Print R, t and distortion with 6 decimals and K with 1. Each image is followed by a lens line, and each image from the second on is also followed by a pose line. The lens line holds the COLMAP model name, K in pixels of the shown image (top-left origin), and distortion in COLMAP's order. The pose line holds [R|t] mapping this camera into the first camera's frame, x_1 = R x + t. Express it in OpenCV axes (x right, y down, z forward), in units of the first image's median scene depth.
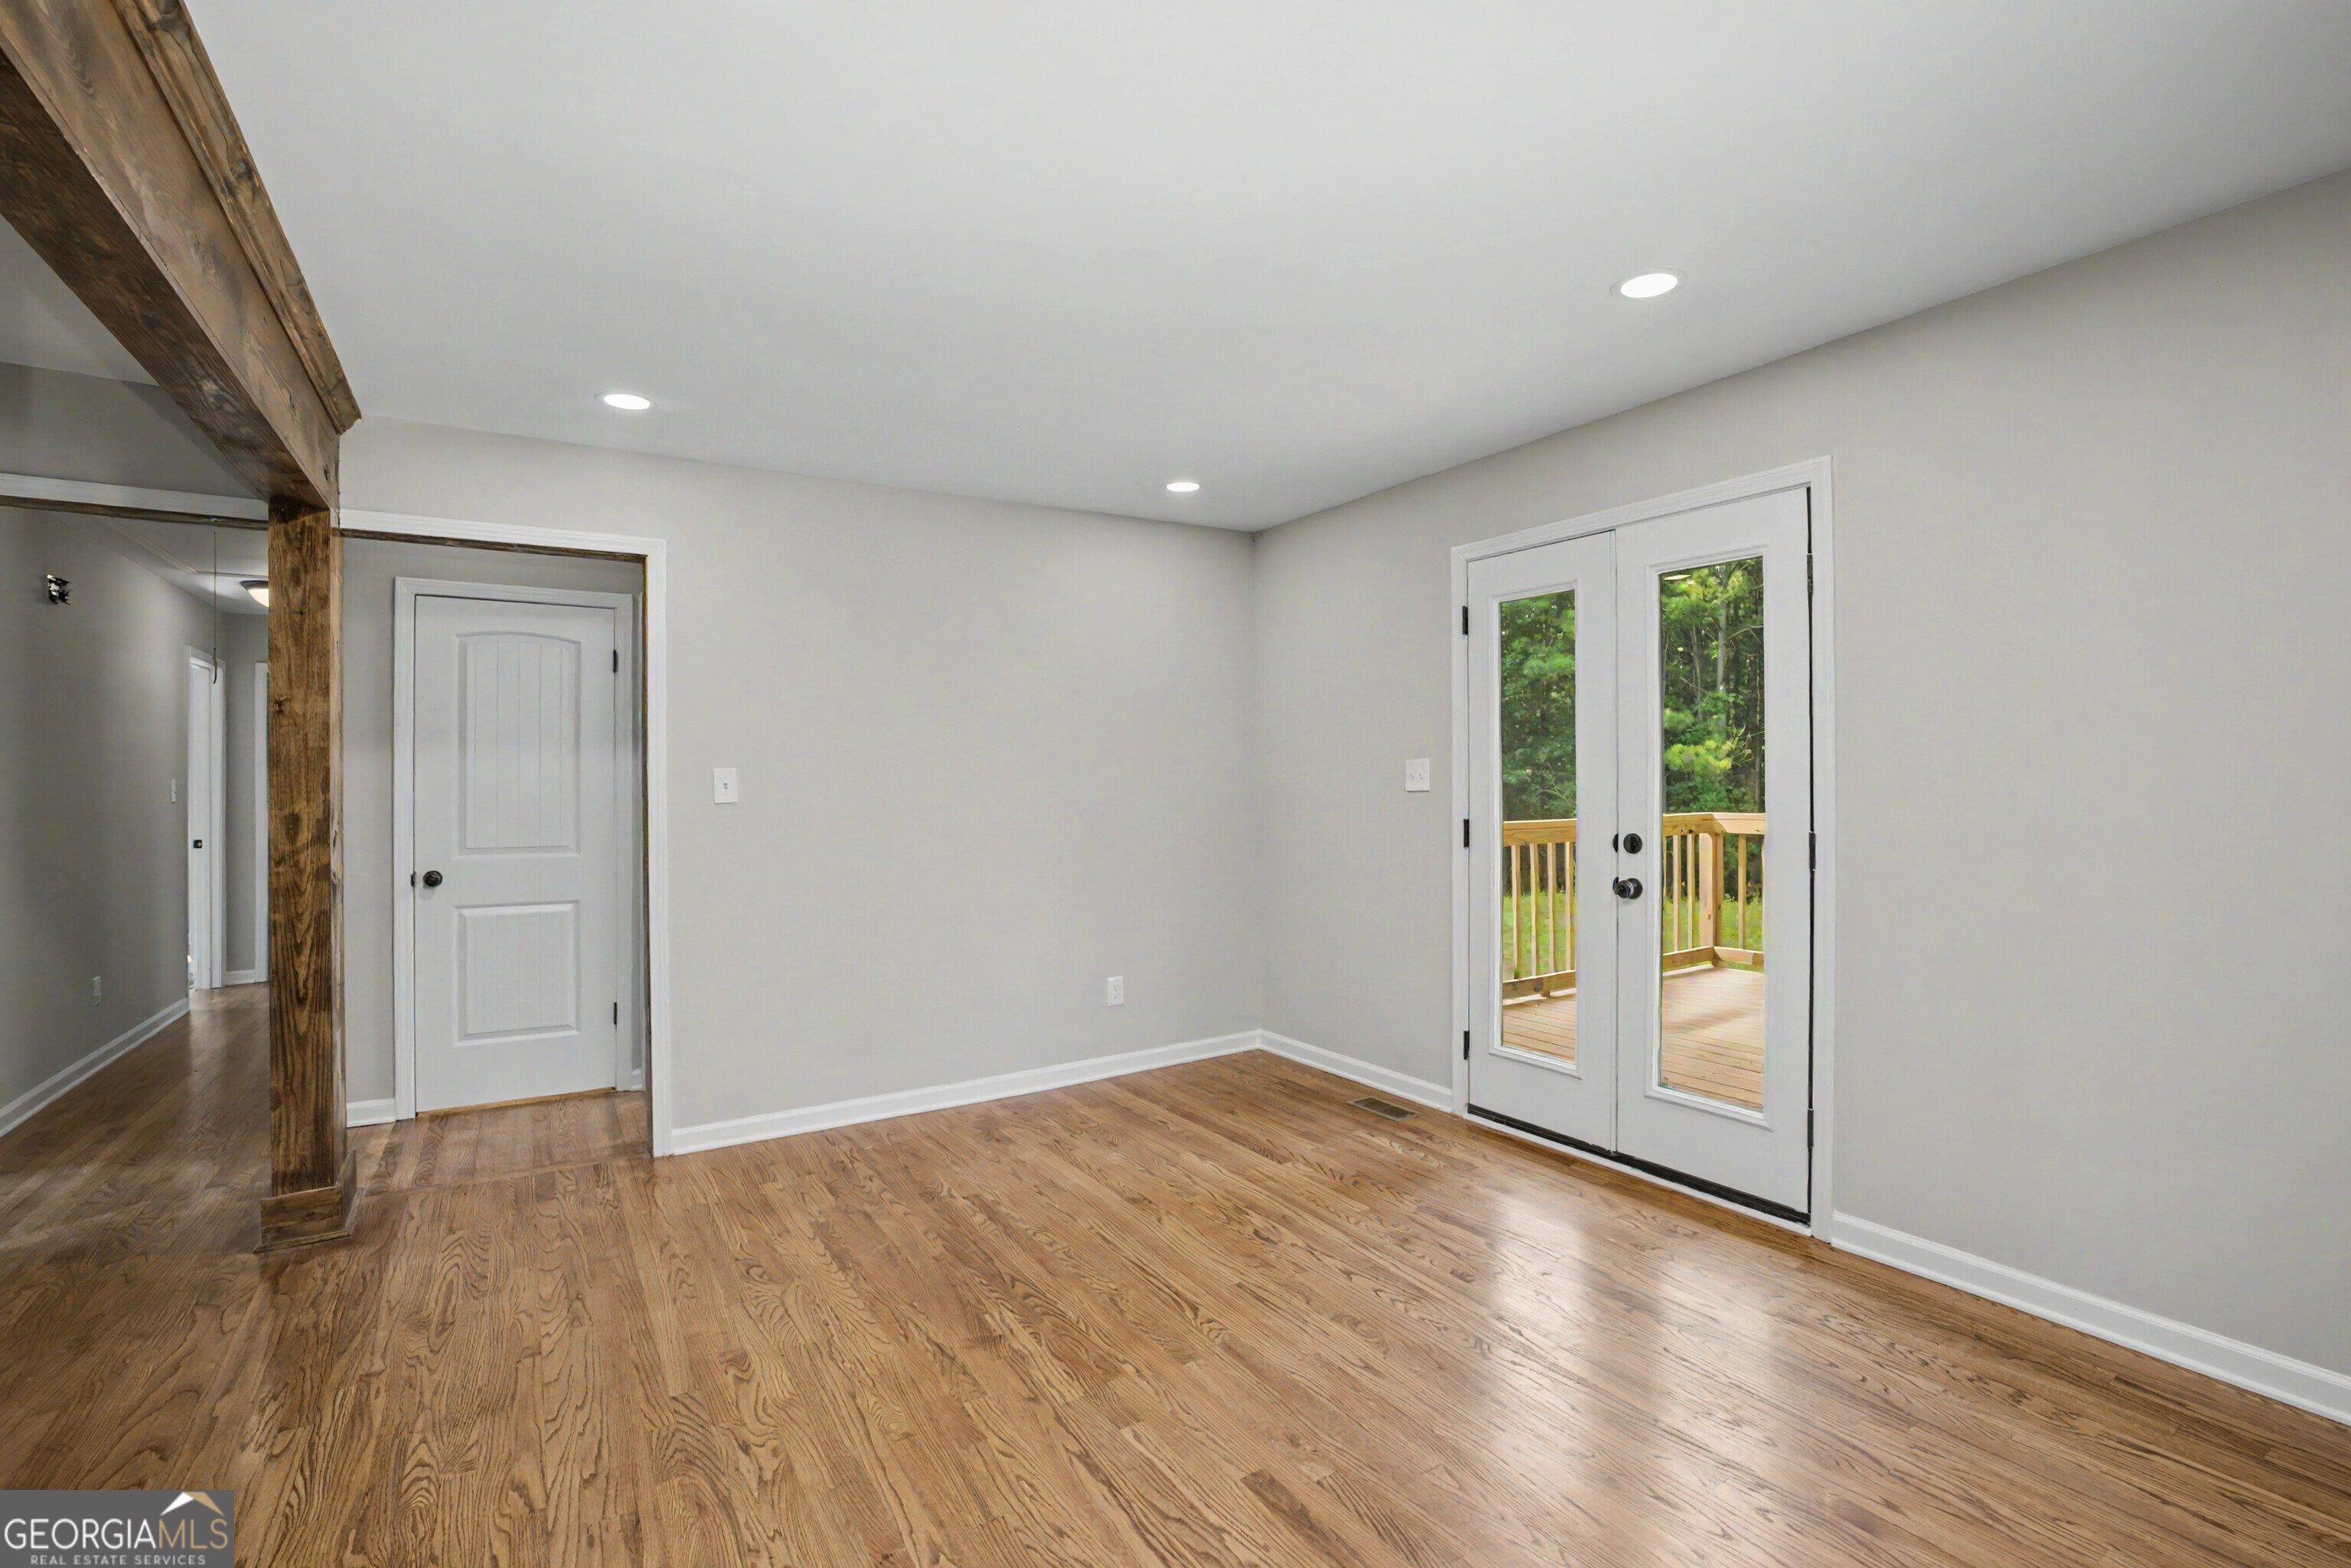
lens RADIAL K [[1074.5, 0, 1154.5], [0, 1074.5, 772.8], [0, 0, 1]] dist [-0.047428, 0.022579]
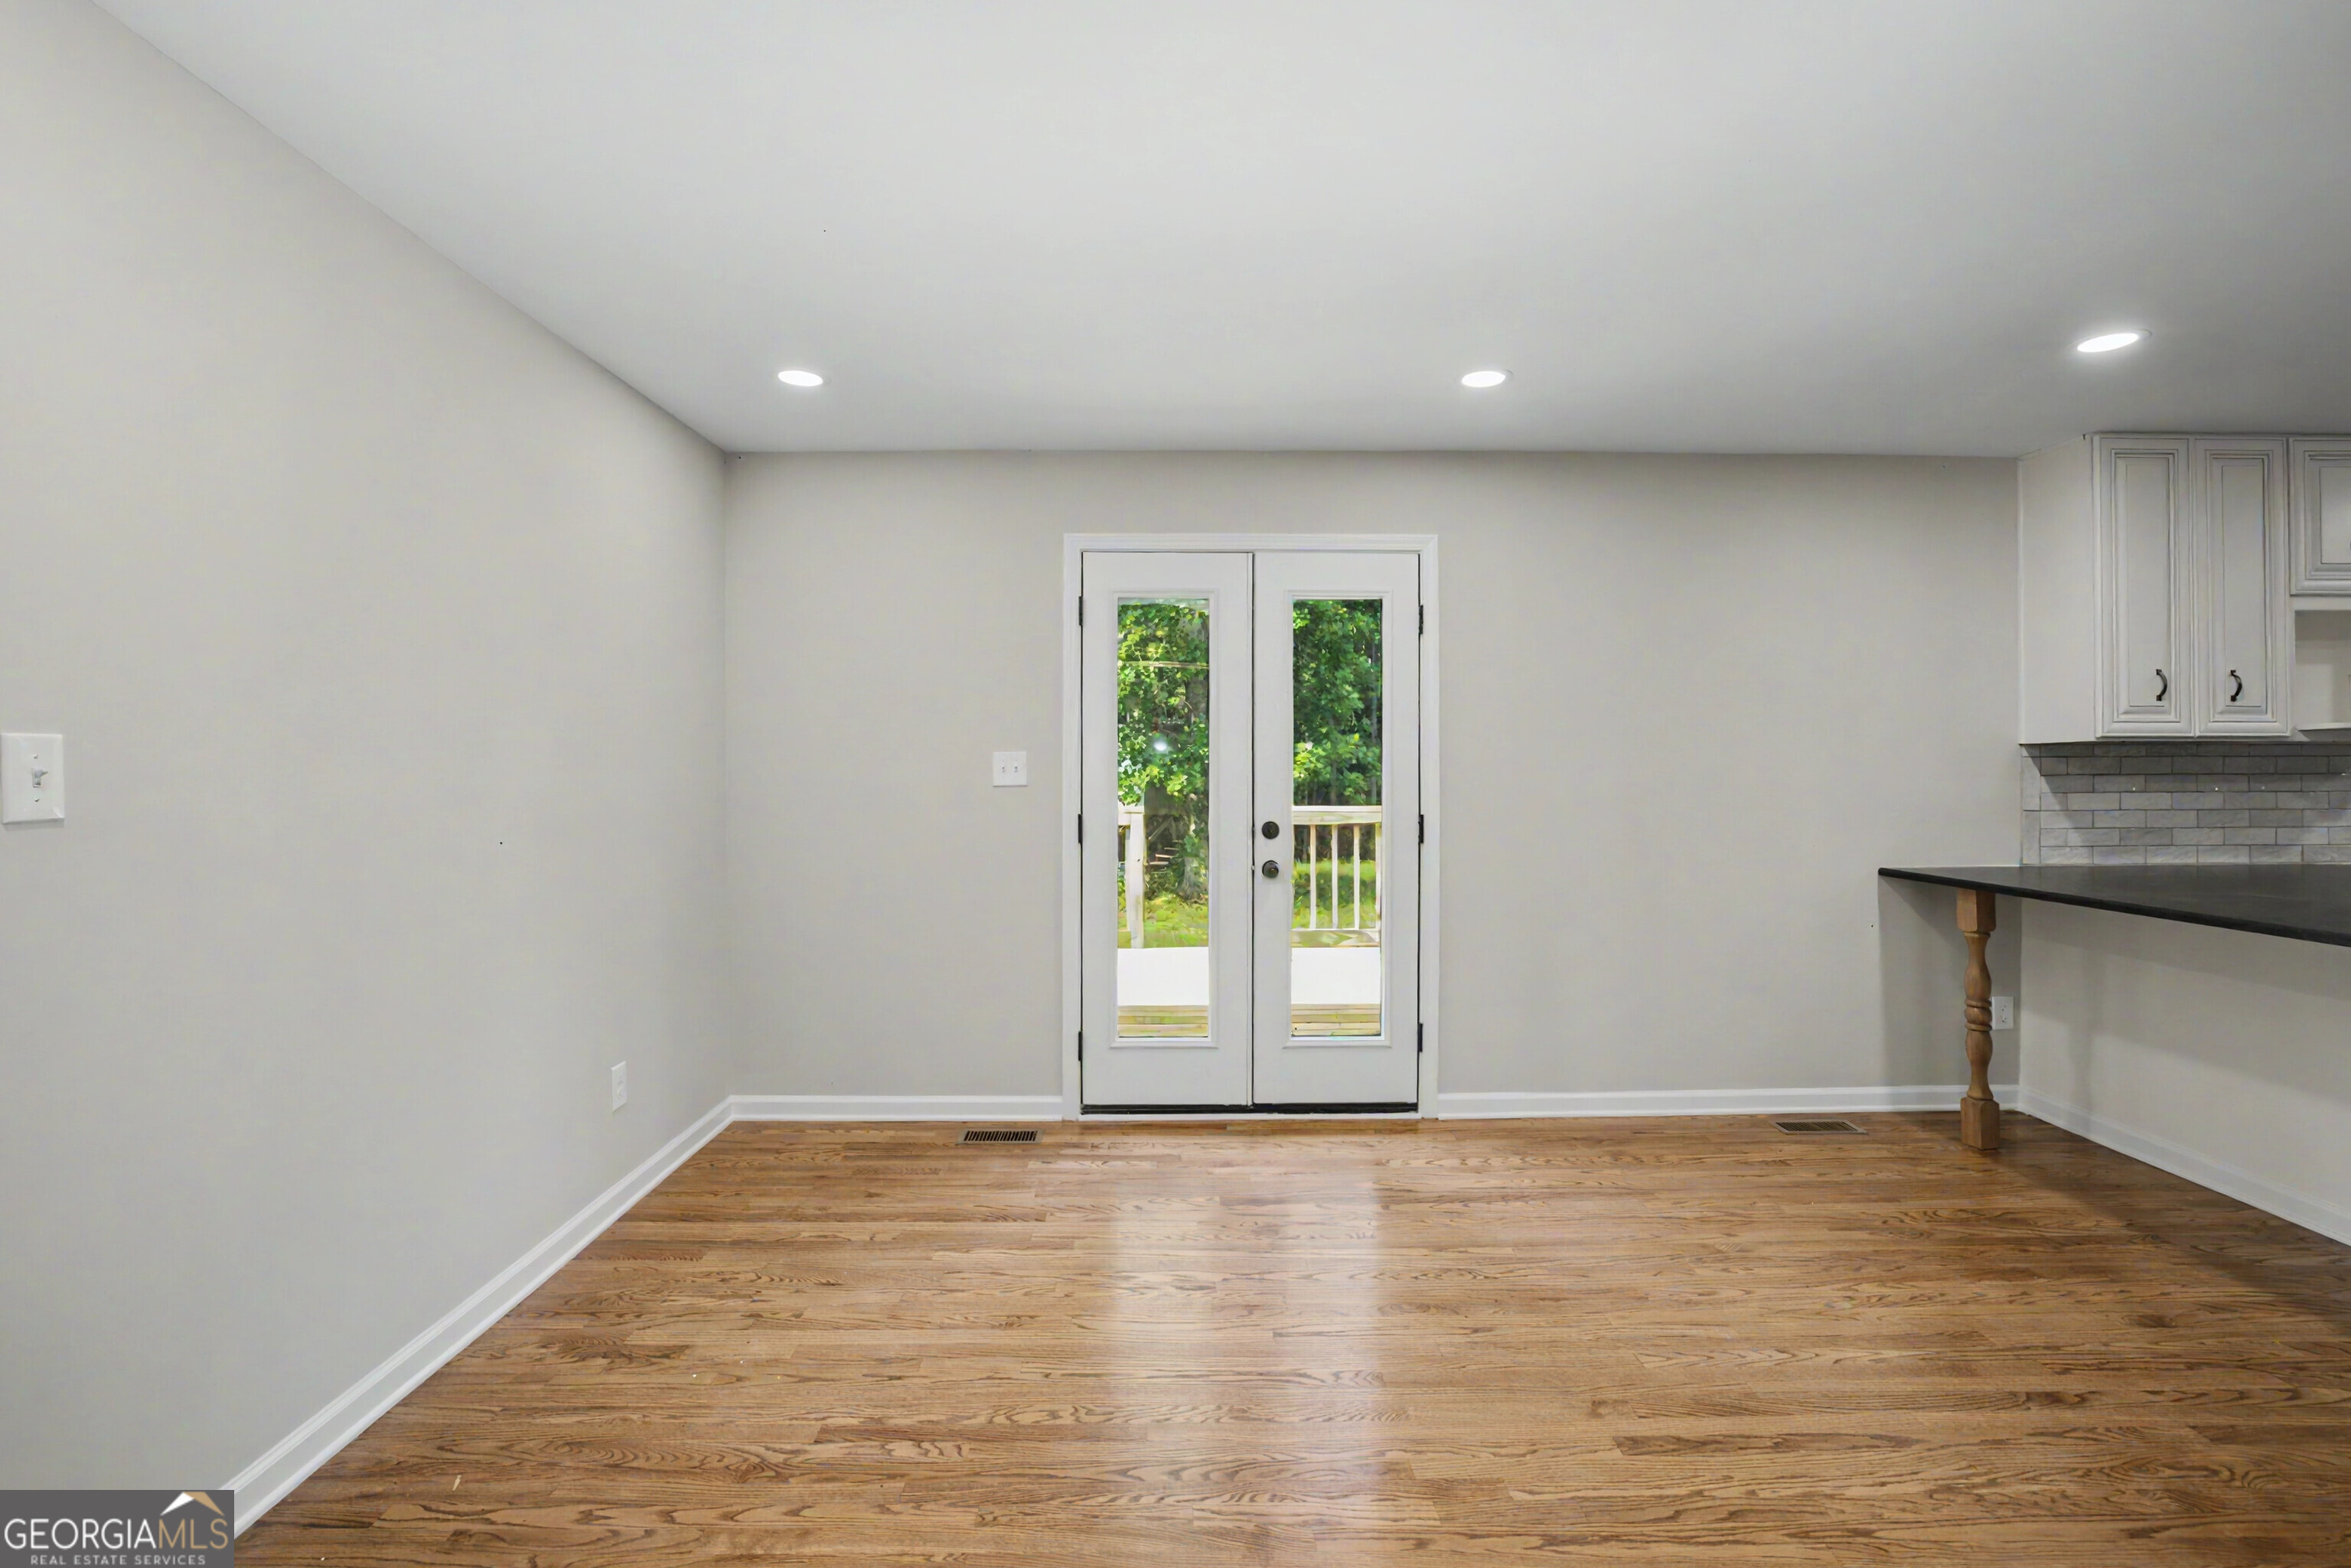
lens RADIAL K [[1074.5, 0, 1154.5], [0, 1074.5, 772.8], [0, 0, 1]] dist [-0.047428, 0.022579]
pose [[0.498904, 0.012923, 0.866561, -0.589678], [-0.011320, 0.999901, -0.008395, 0.014897], [-0.866583, -0.005622, 0.499000, 0.509483]]
